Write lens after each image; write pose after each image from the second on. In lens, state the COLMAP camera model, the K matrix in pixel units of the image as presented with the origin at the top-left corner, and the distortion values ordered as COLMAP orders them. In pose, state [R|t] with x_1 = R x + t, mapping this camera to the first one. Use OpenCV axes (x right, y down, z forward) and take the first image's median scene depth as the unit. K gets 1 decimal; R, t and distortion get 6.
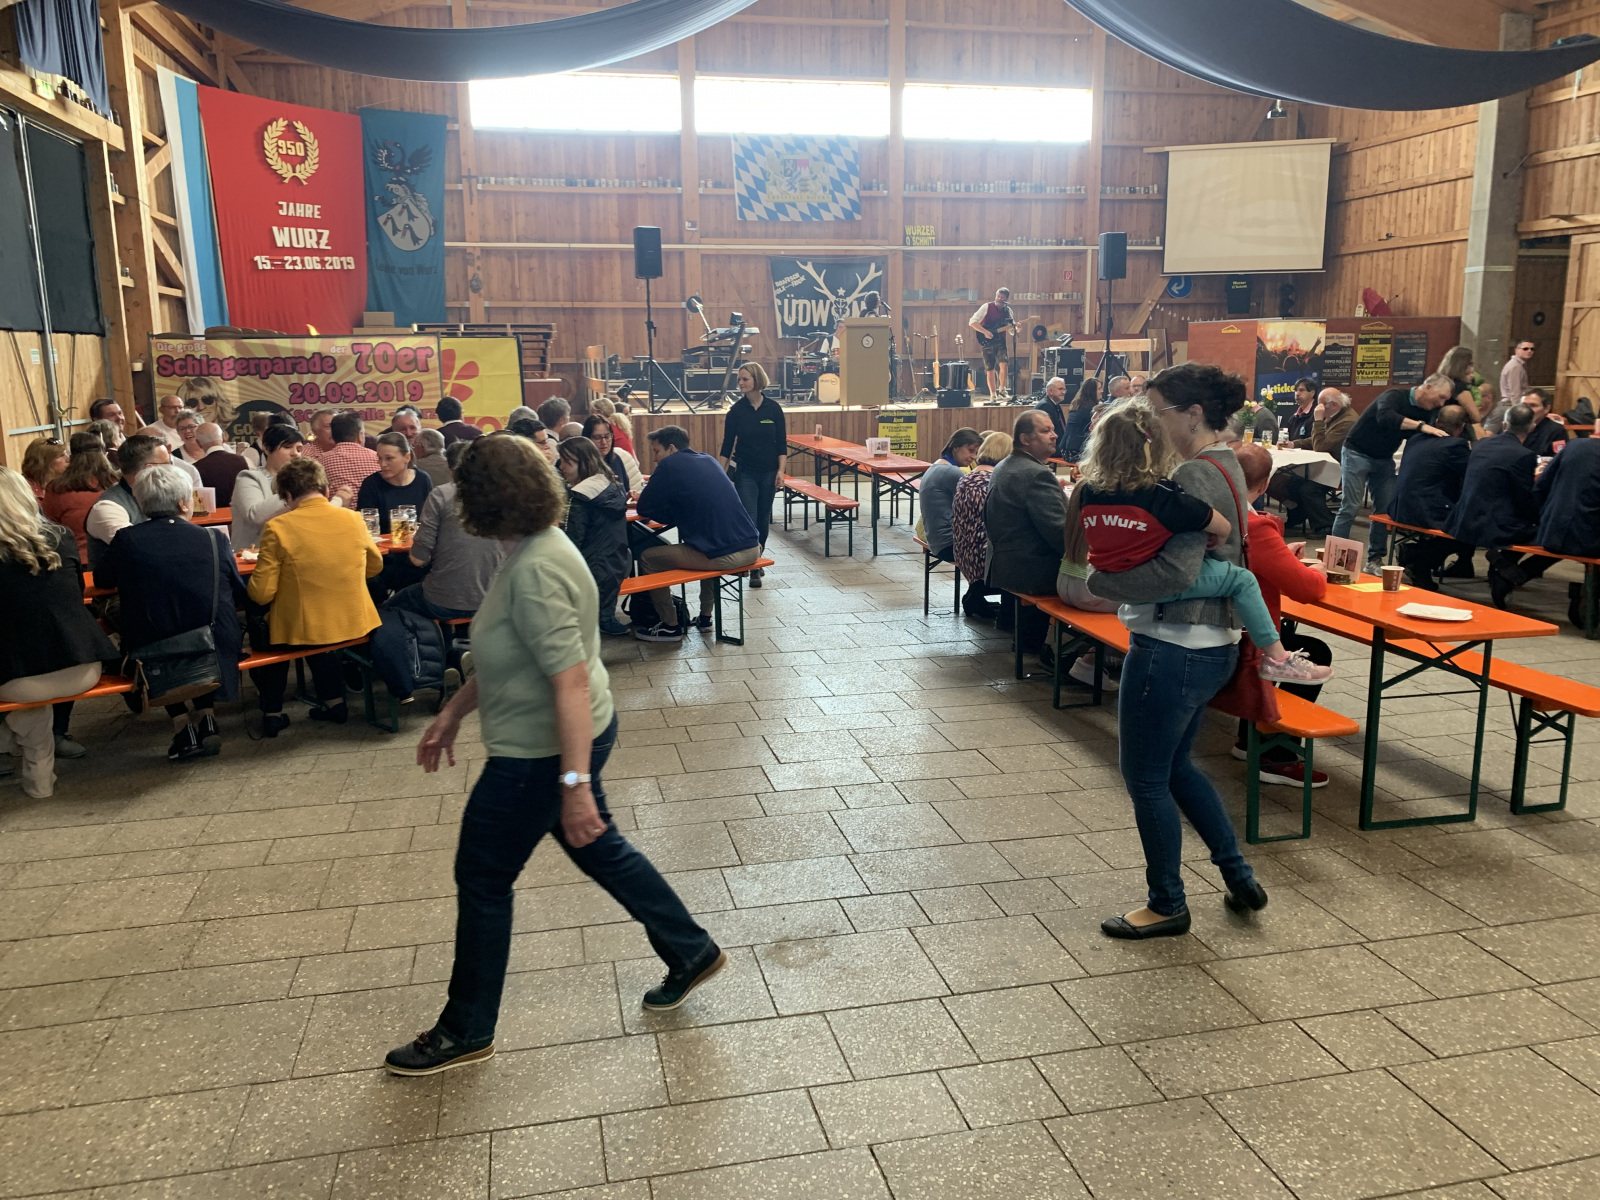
lens RADIAL K [[1204.7, 0, 795.7], [0, 1204.7, 591.2], [0, 0, 1]] dist [0.033255, -0.047156]
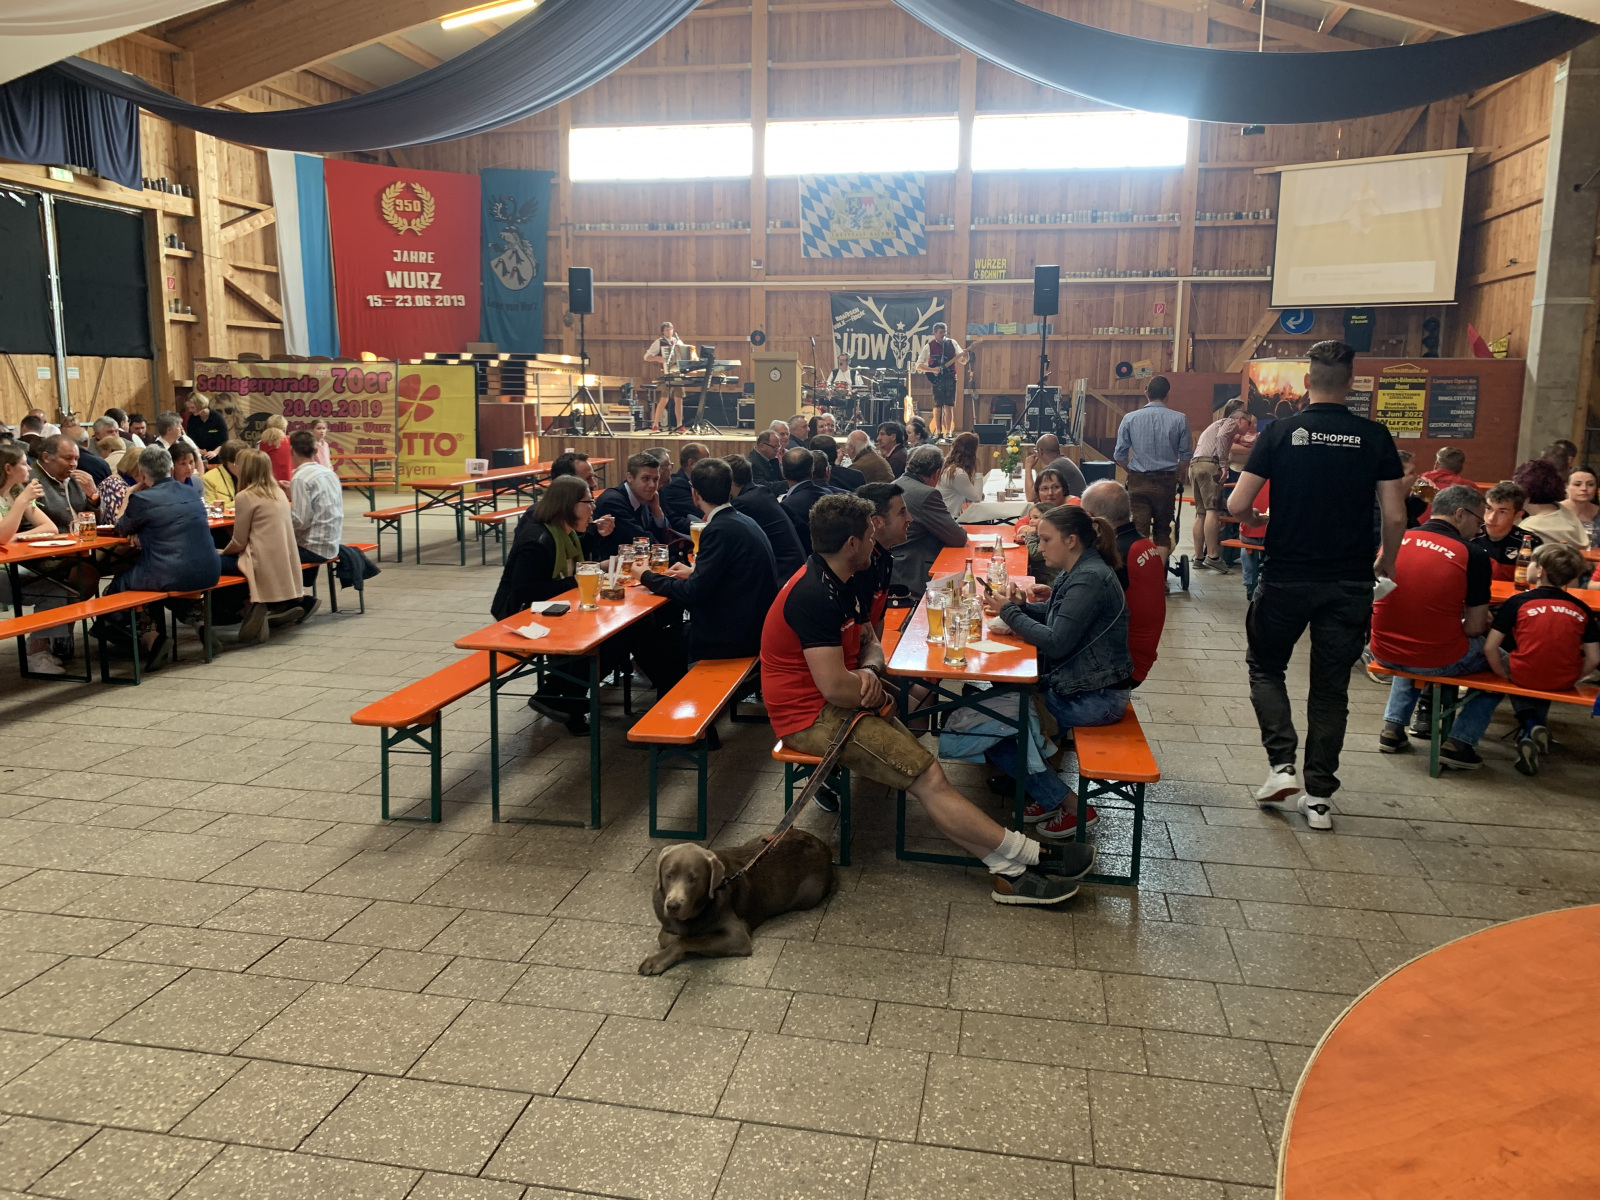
lens RADIAL K [[1204.7, 0, 802.8], [0, 1204.7, 598.1], [0, 0, 1]] dist [0.033255, -0.047156]
pose [[0.919261, 0.089240, -0.383401, 0.389711], [-0.096849, 0.995299, -0.000545, -0.014934], [0.381550, 0.037633, 0.923582, 0.051901]]
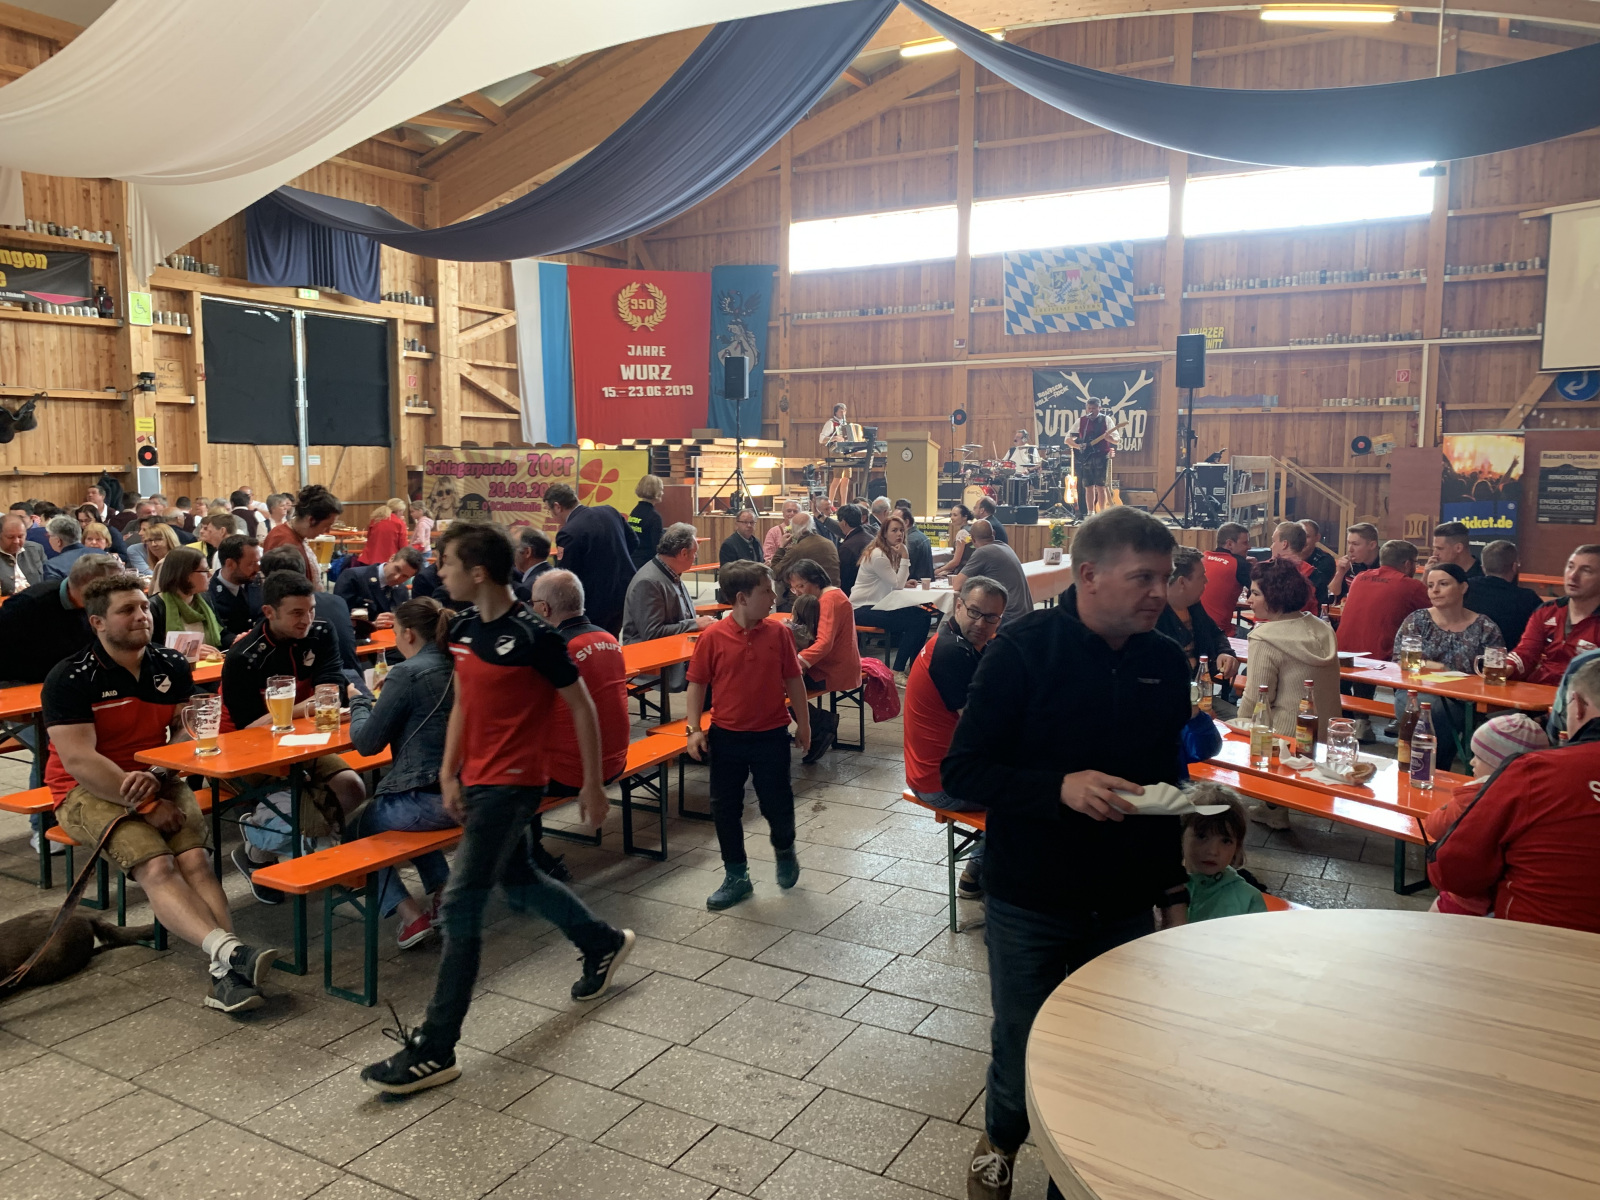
lens RADIAL K [[1204.7, 0, 796.6], [0, 1204.7, 606.0], [0, 0, 1]] dist [0.033255, -0.047156]
pose [[0.743413, 0.092702, -0.662377, 0.531044], [-0.140658, 0.989870, -0.019330, -0.039040], [0.653875, 0.107539, 0.748922, 0.154868]]
